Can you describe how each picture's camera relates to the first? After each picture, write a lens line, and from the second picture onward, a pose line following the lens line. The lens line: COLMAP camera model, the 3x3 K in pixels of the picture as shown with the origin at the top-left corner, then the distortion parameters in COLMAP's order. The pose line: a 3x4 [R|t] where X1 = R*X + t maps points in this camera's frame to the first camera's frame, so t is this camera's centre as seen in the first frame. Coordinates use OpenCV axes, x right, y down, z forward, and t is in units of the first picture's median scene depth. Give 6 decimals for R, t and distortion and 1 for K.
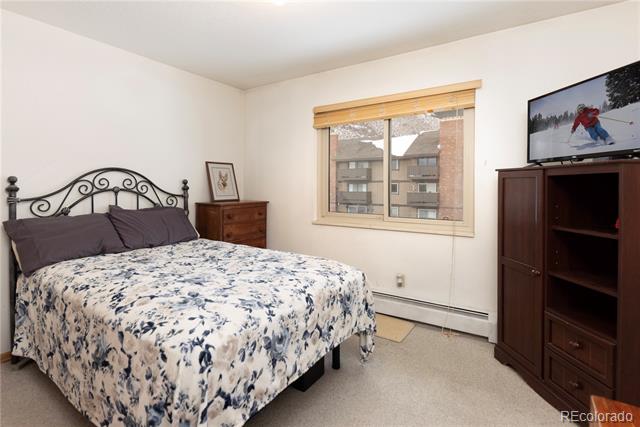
lens RADIAL K [[311.2, 0, 320.0], [0, 311.2, 213.5], [0, 0, 1]] dist [-0.002285, -0.000222]
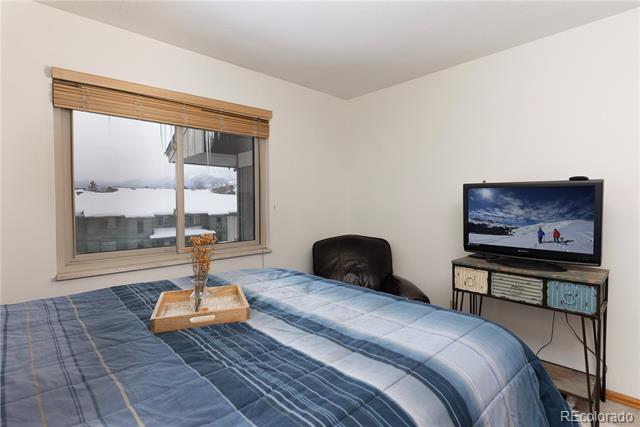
lens RADIAL K [[303.8, 0, 320.0], [0, 303.8, 213.5], [0, 0, 1]] dist [-0.000304, 0.000024]
pose [[0.264992, -0.030457, 0.963770, -0.576242], [0.086141, 0.996252, 0.007799, -0.063488], [-0.960395, 0.080954, 0.266622, 0.587608]]
